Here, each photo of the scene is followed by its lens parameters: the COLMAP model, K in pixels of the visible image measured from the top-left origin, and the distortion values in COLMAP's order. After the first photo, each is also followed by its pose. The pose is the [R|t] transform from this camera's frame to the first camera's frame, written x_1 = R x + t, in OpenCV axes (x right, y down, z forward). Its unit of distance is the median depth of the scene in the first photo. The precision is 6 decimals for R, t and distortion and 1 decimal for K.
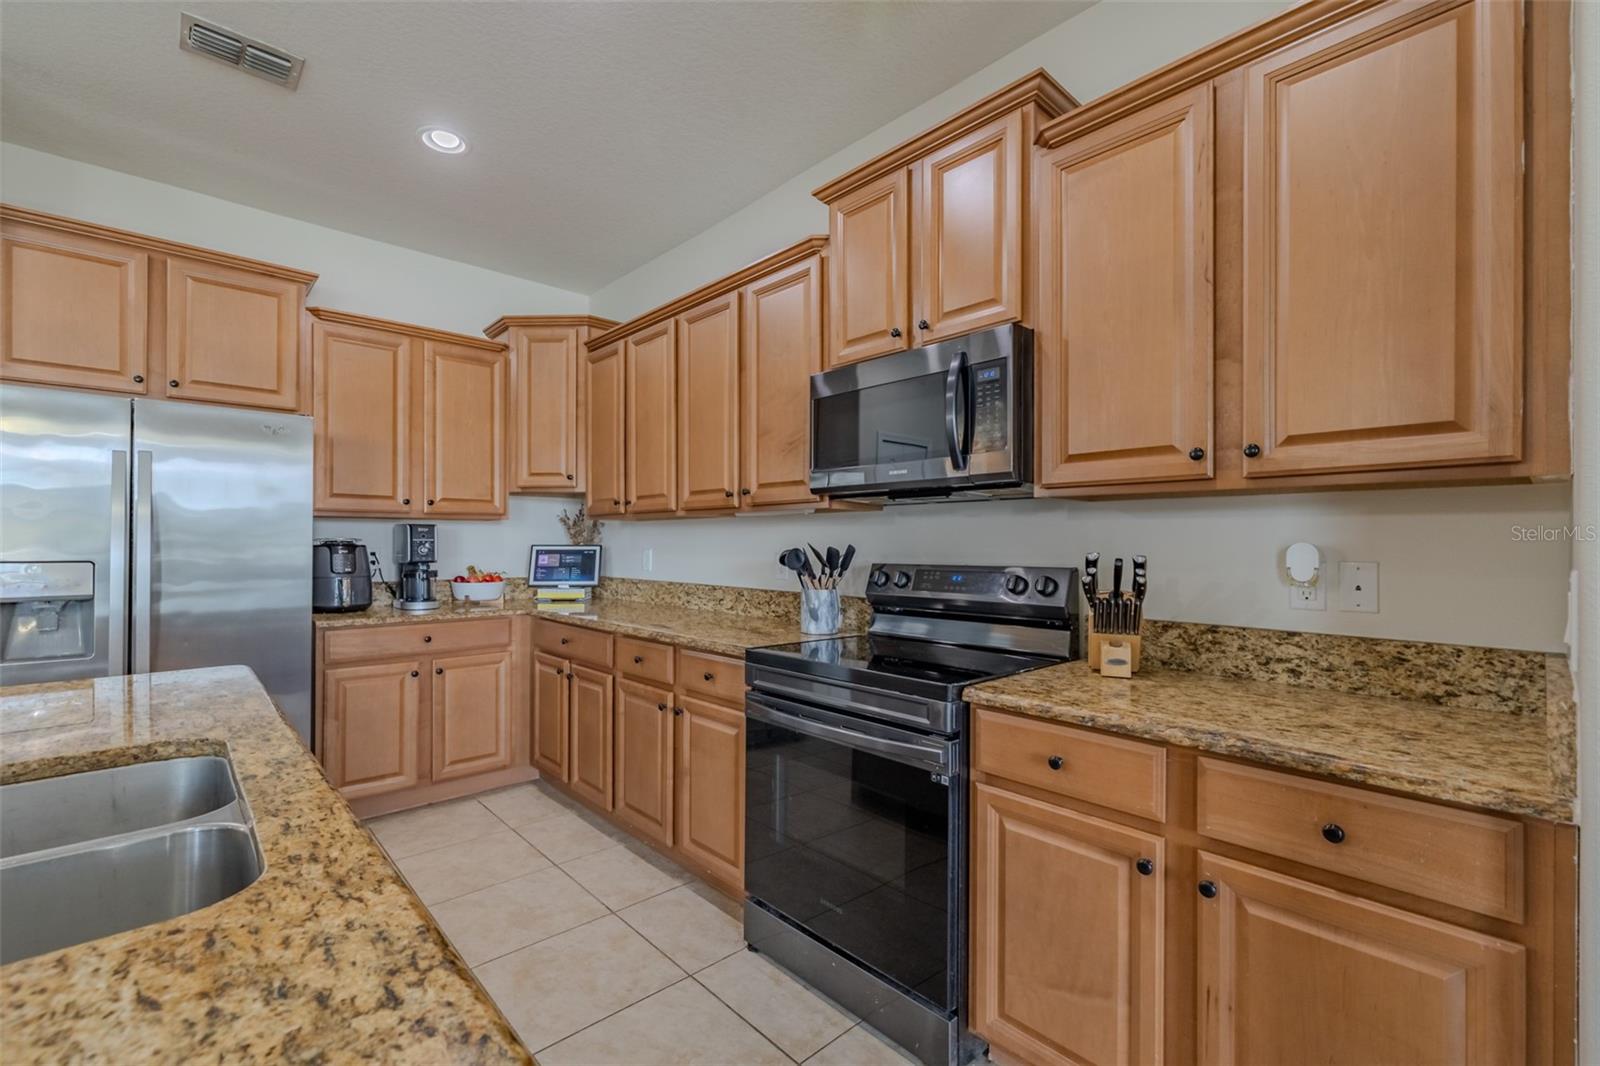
lens RADIAL K [[687.6, 0, 790.2], [0, 687.6, 541.8], [0, 0, 1]] dist [-0.000675, -0.000184]
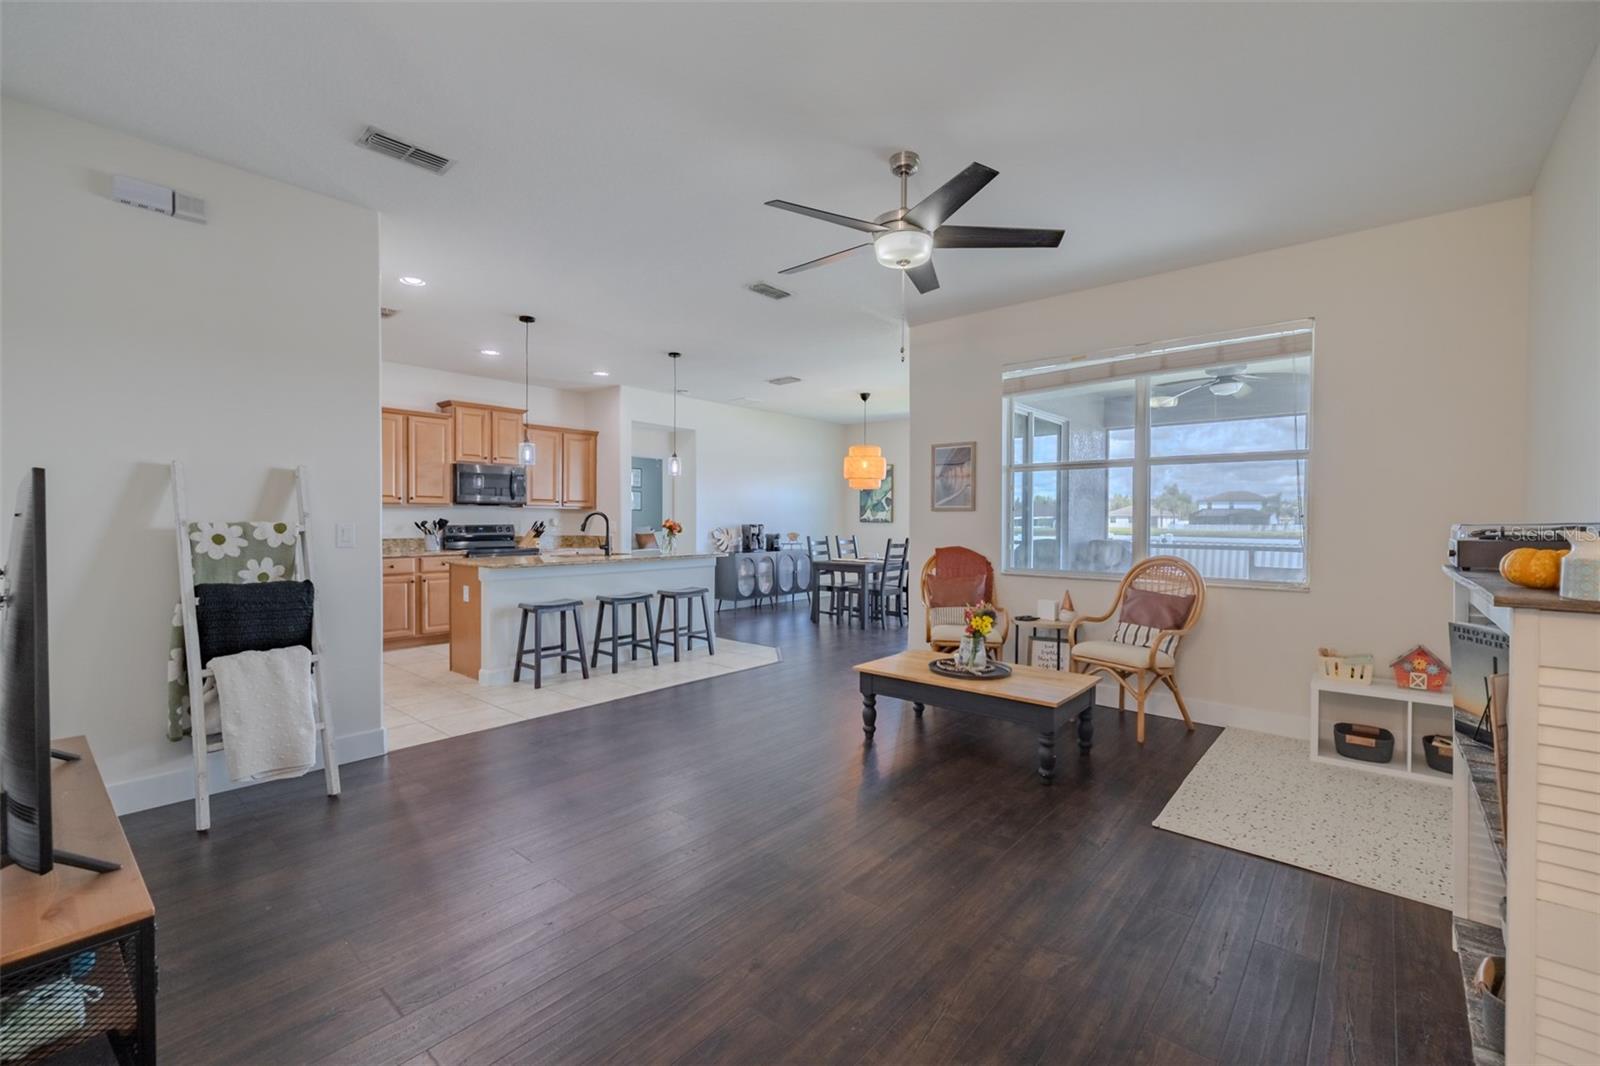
lens RADIAL K [[675.9, 0, 805.5], [0, 675.9, 527.4], [0, 0, 1]] dist [0.000344, 0.000043]
pose [[-0.123550, -0.013342, 0.992249, -2.849713], [-0.004737, 0.999906, 0.012855, -0.003507], [-0.992327, -0.003112, -0.123602, -0.152035]]
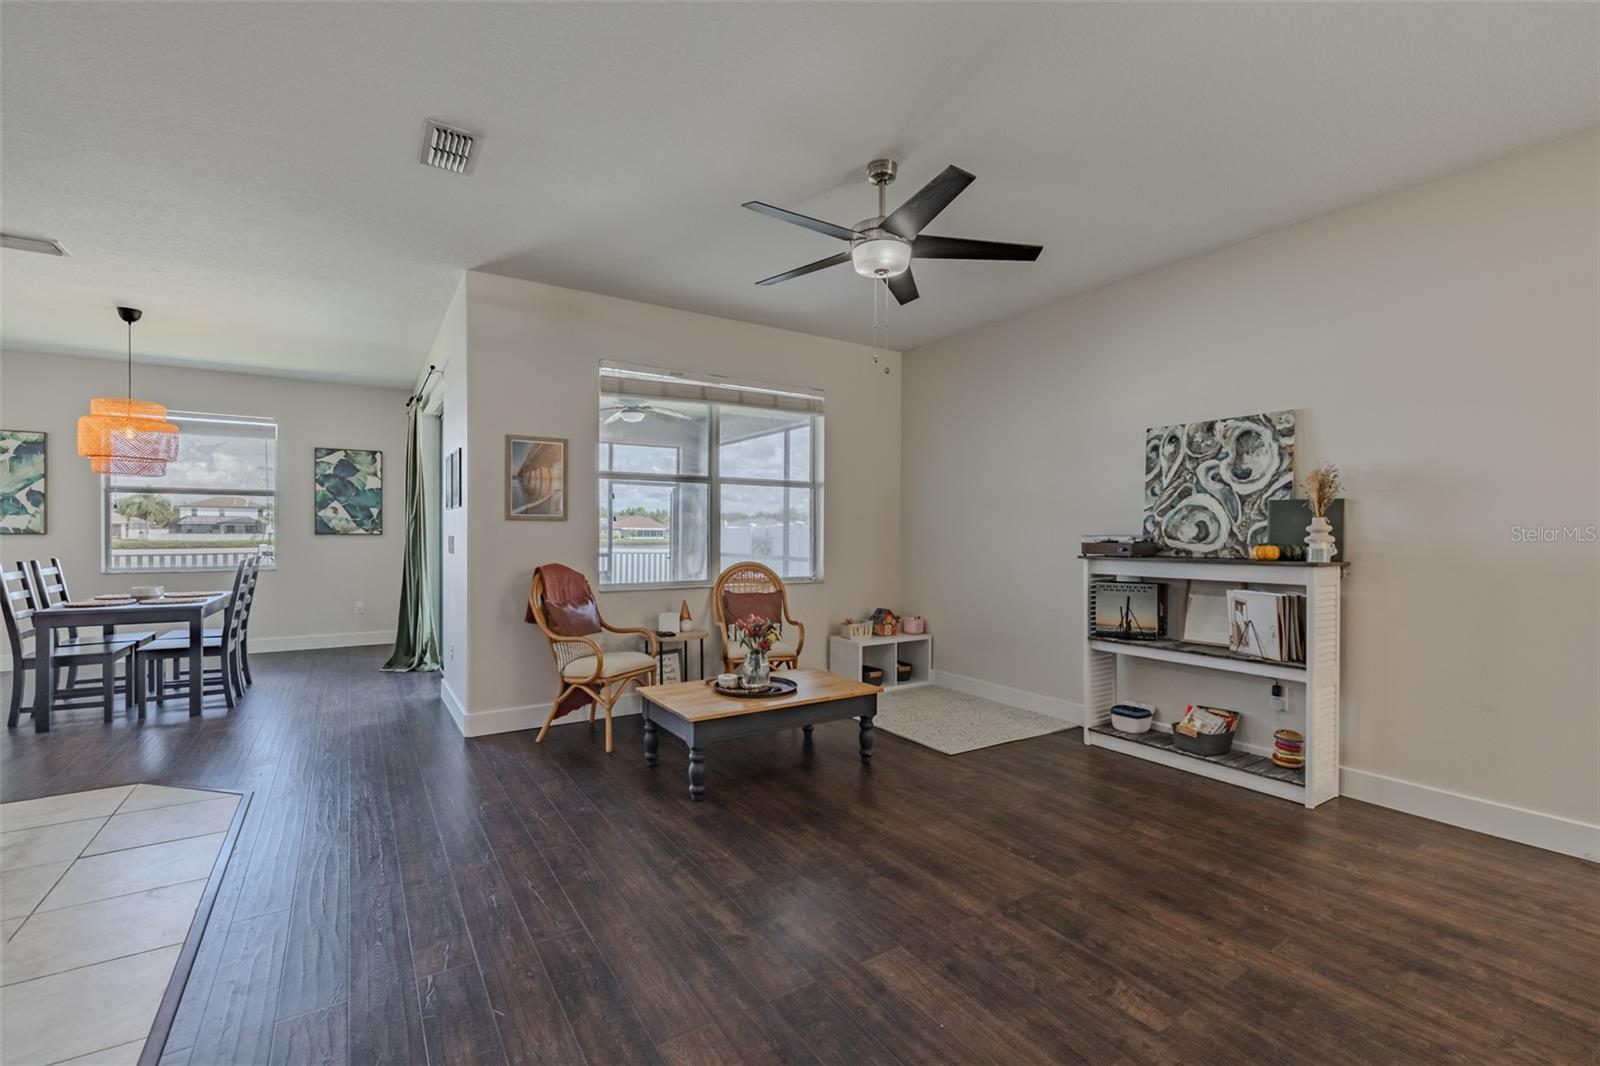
lens RADIAL K [[684.6, 0, 787.6], [0, 684.6, 530.2], [0, 0, 1]] dist [-0.000791, 0.000043]
pose [[-0.984656, -0.004596, 0.174448, -1.747162], [-0.005224, 0.999981, -0.003139, -0.003879], [-0.174431, -0.004002, -0.984661, 0.720510]]
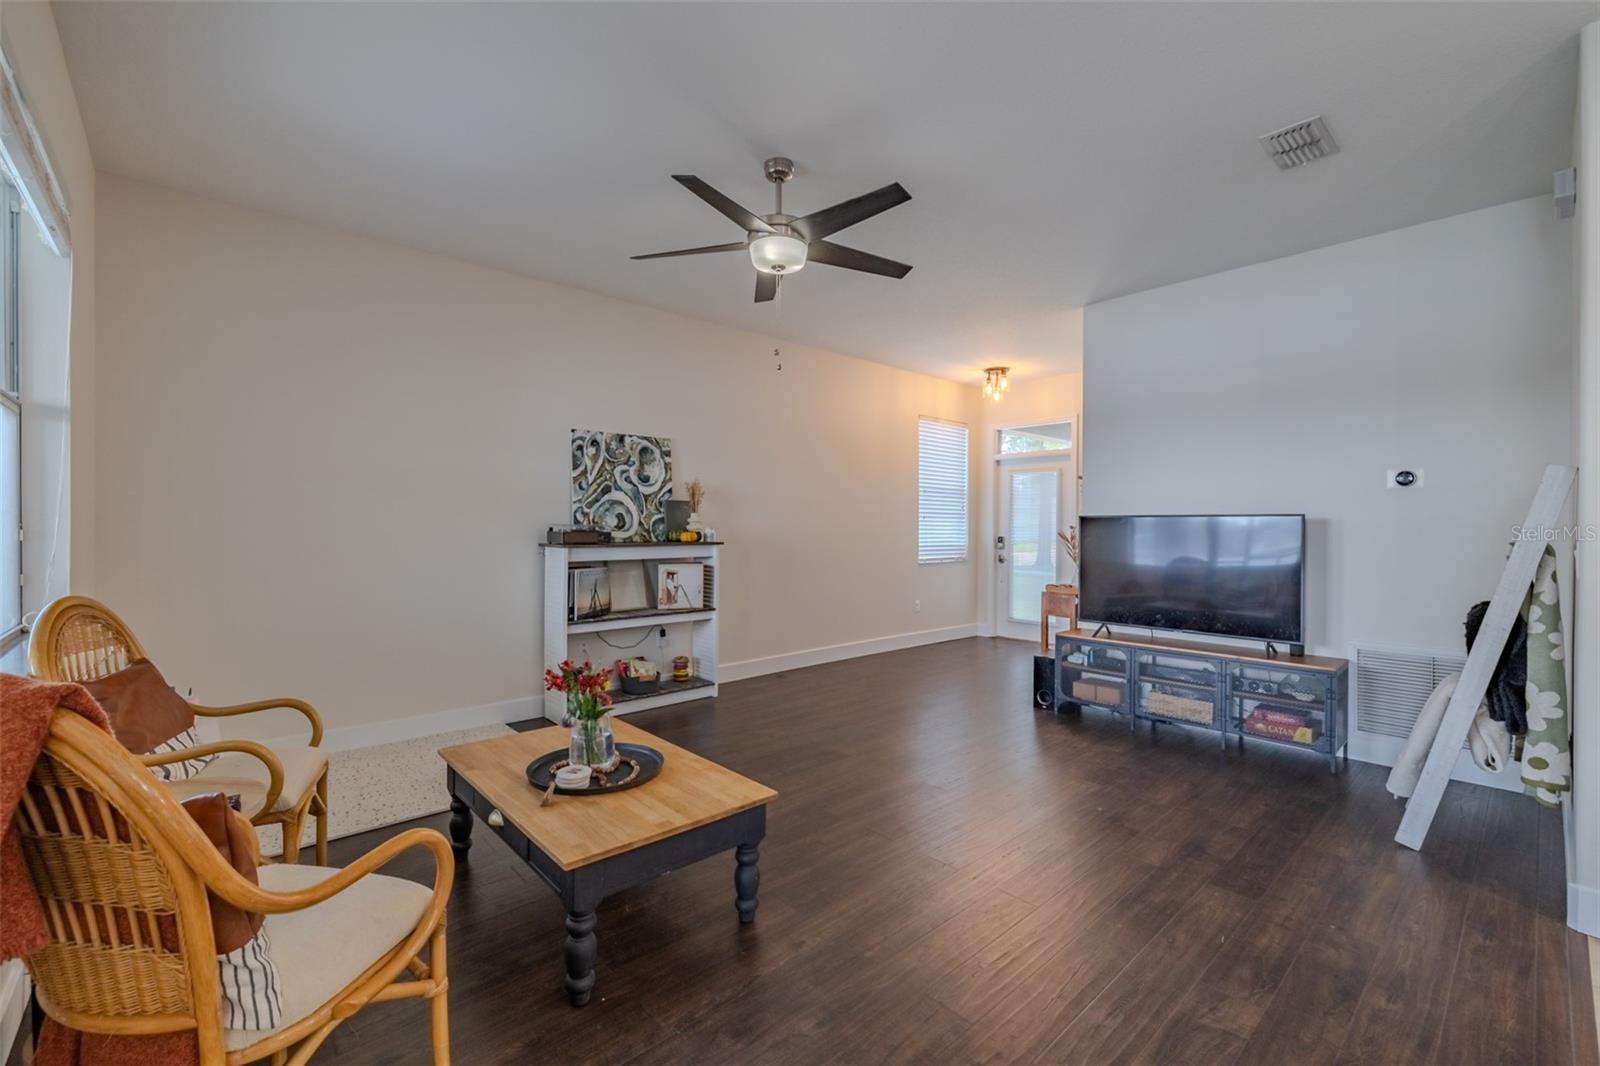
lens RADIAL K [[684.6, 0, 787.6], [0, 684.6, 530.2], [0, 0, 1]] dist [-0.000791, 0.000043]
pose [[-0.027462, 0.005153, -0.999610, -0.506486], [-0.007661, 0.999956, 0.005366, -0.000177], [0.999593, 0.007806, -0.027421, -0.406210]]
